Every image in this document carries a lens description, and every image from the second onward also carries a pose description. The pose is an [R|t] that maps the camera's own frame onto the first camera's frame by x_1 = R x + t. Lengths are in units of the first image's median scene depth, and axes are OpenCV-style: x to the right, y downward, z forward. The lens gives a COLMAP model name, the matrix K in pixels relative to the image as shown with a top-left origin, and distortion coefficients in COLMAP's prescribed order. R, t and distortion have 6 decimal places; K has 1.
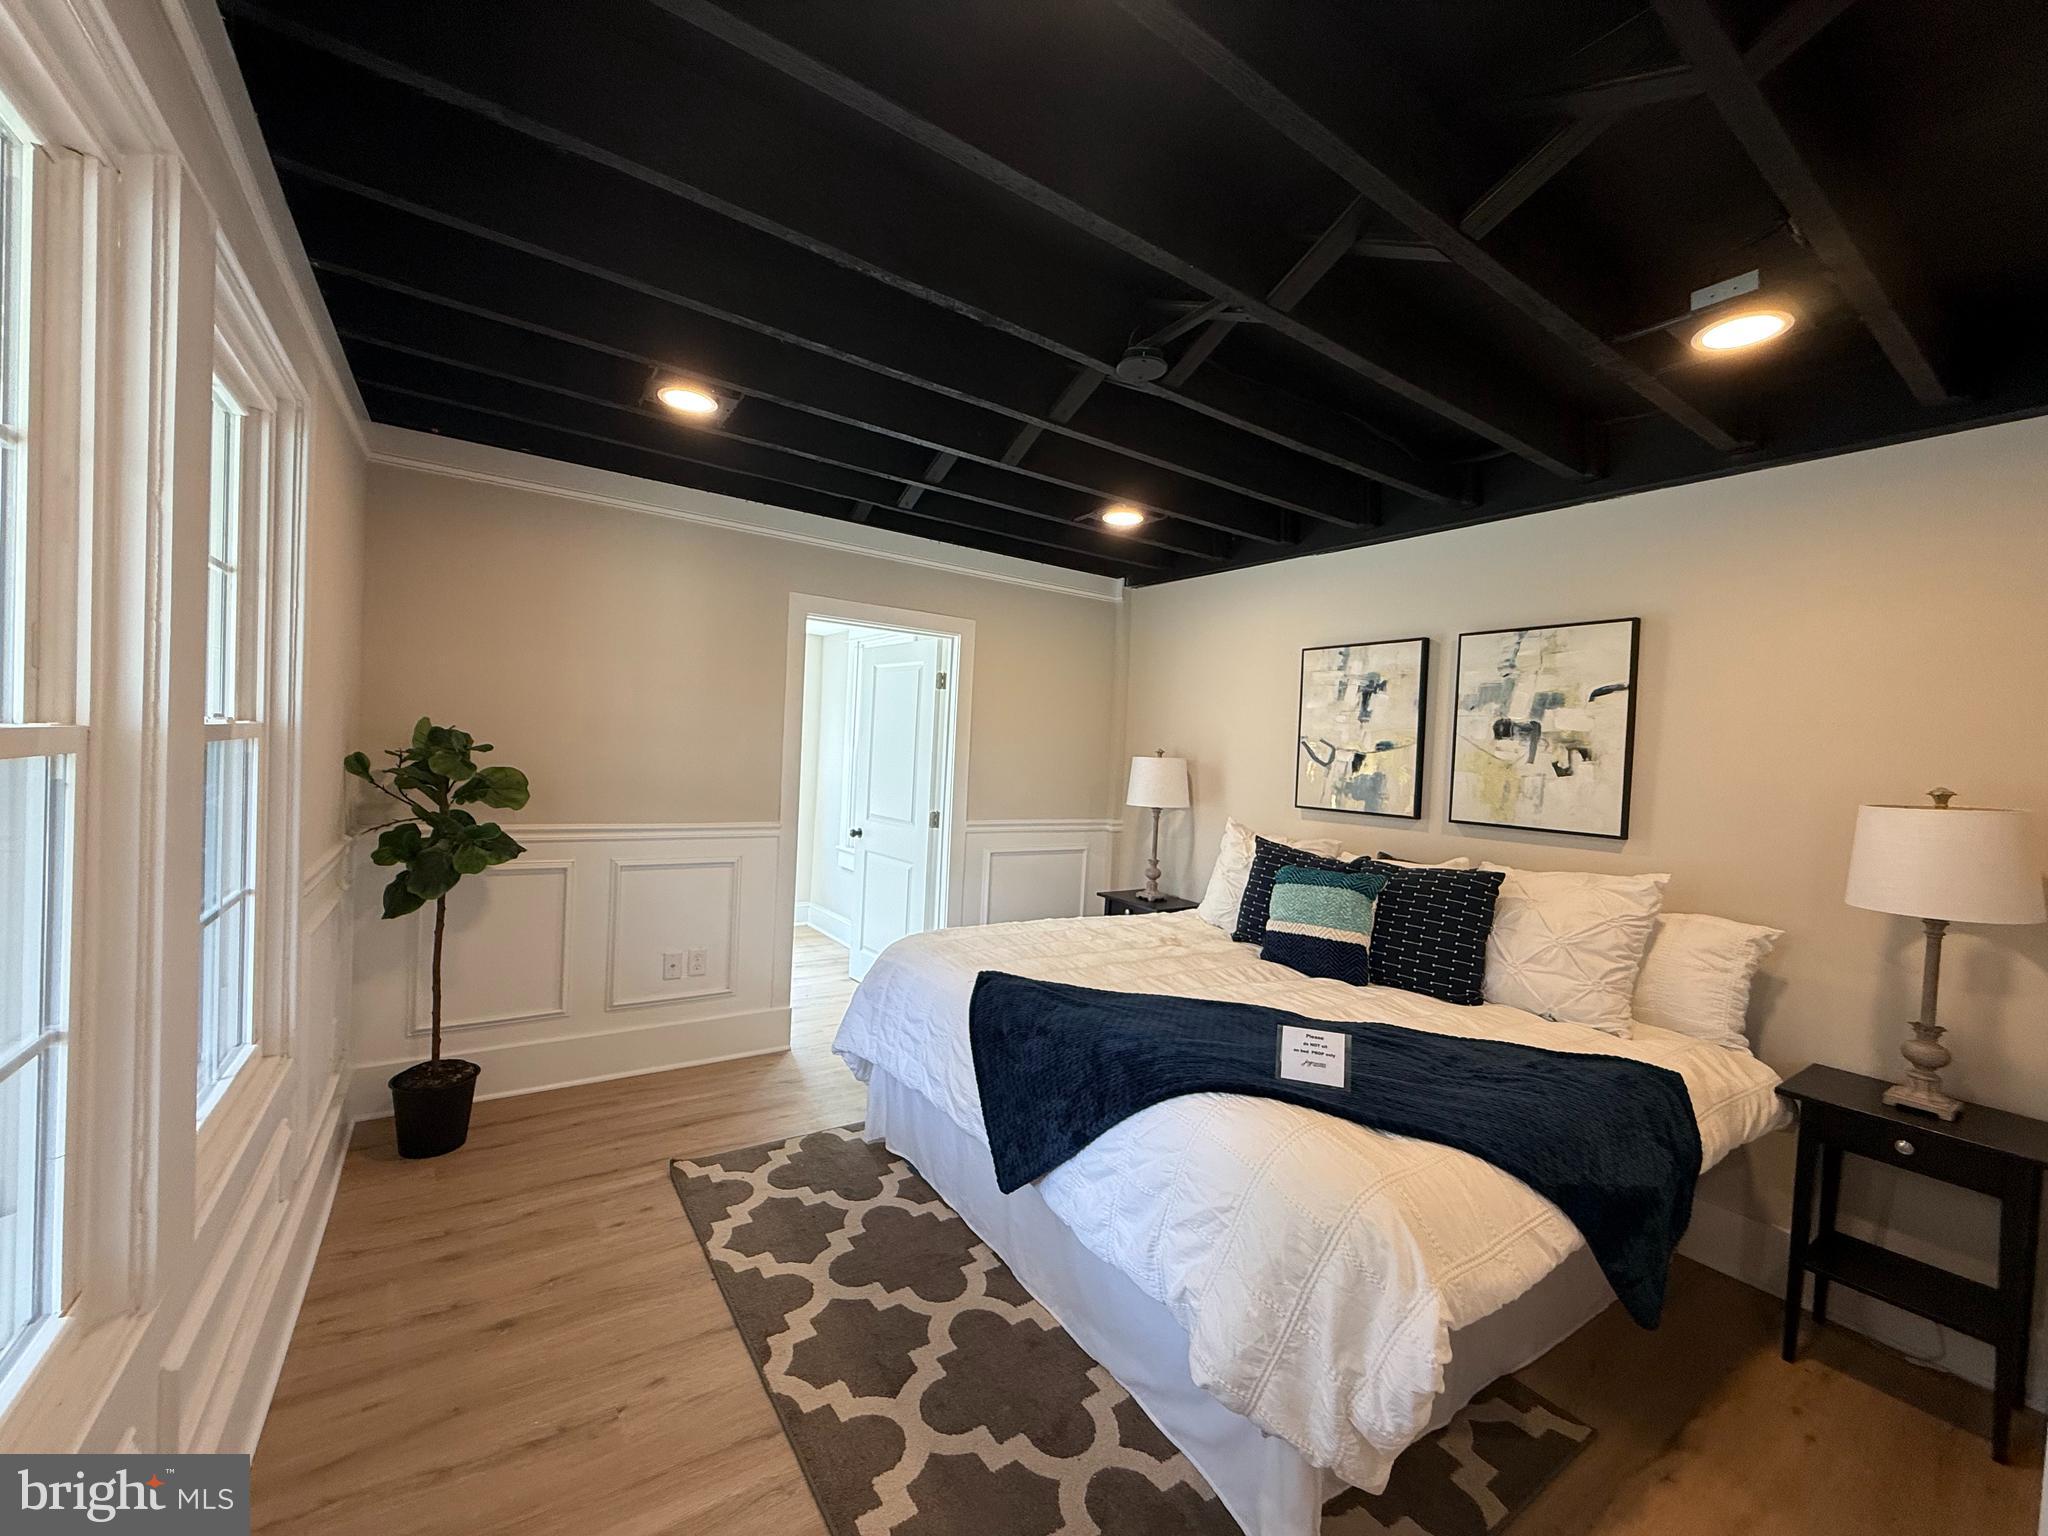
lens RADIAL K [[812.1, 0, 1019.0], [0, 812.1, 764.0], [0, 0, 1]] dist [-0.001969, 0.001079]
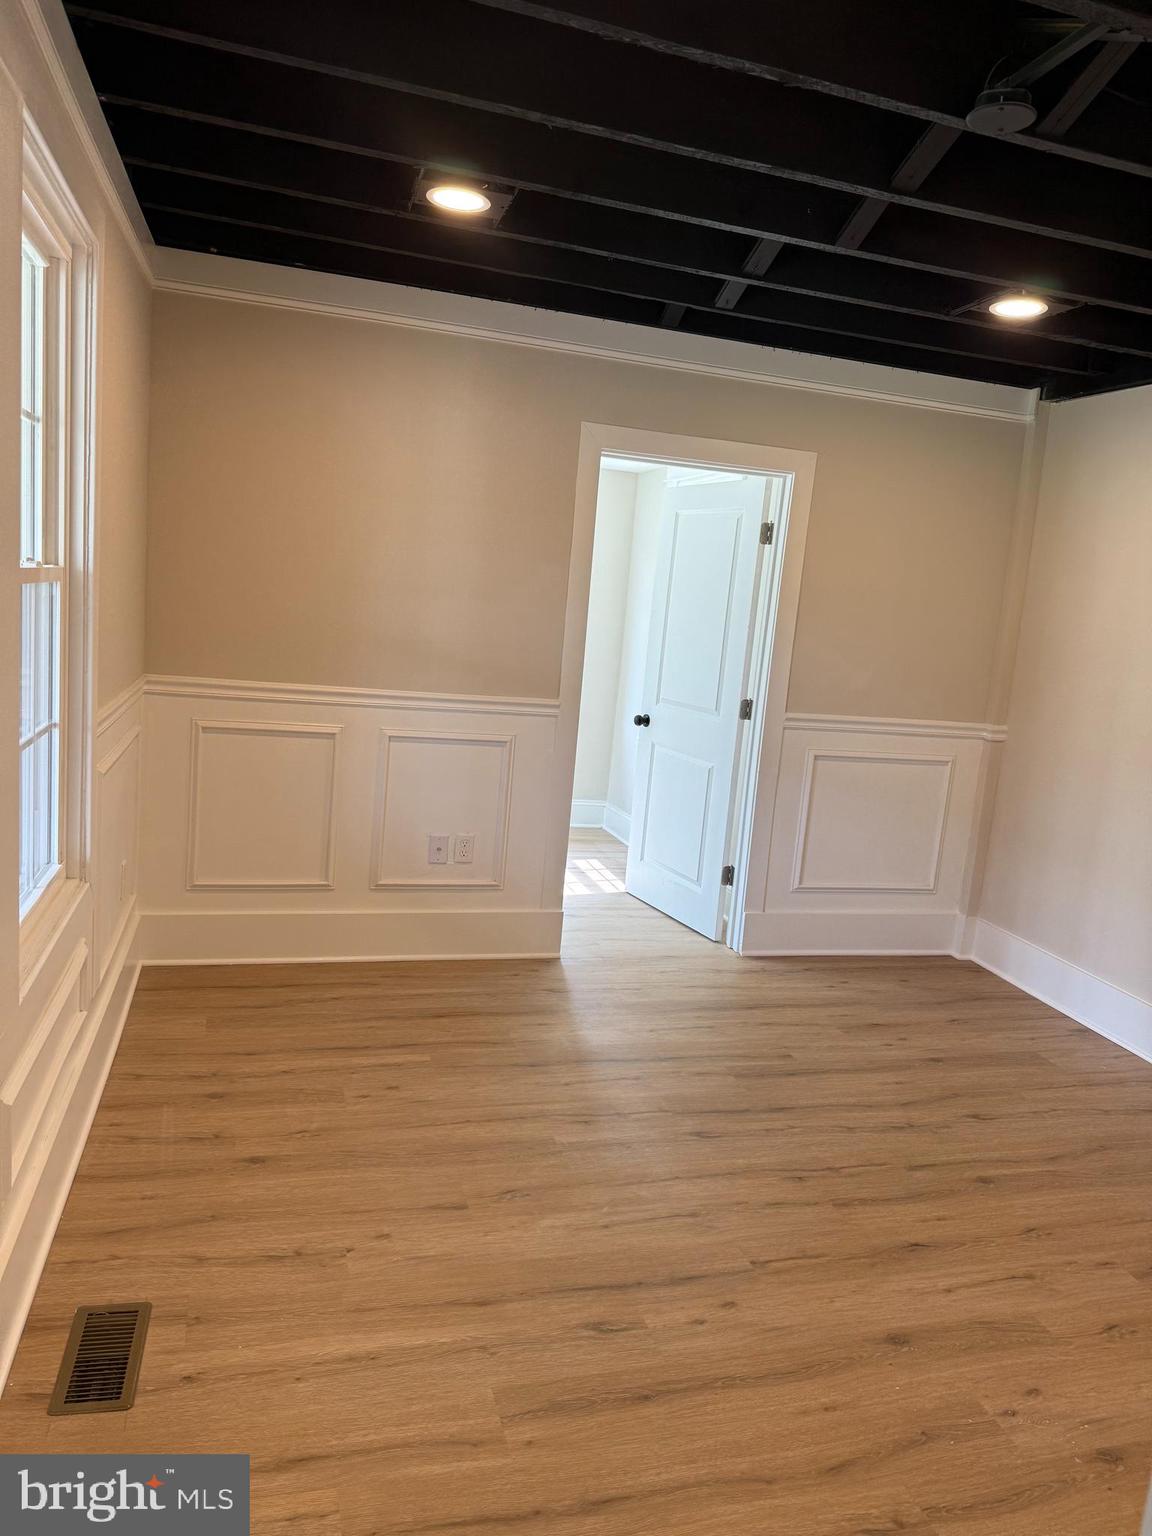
lens RADIAL K [[1070.2, 0, 572.0], [0, 1070.2, 753.8], [0, 0, 1]] dist [0.050572, -0.063781]
pose [[0.949032, 0.076457, -0.305764, 0.115980], [-0.044010, 0.992773, 0.111646, 0.003688], [0.312091, -0.092499, 0.945539, -0.116239]]
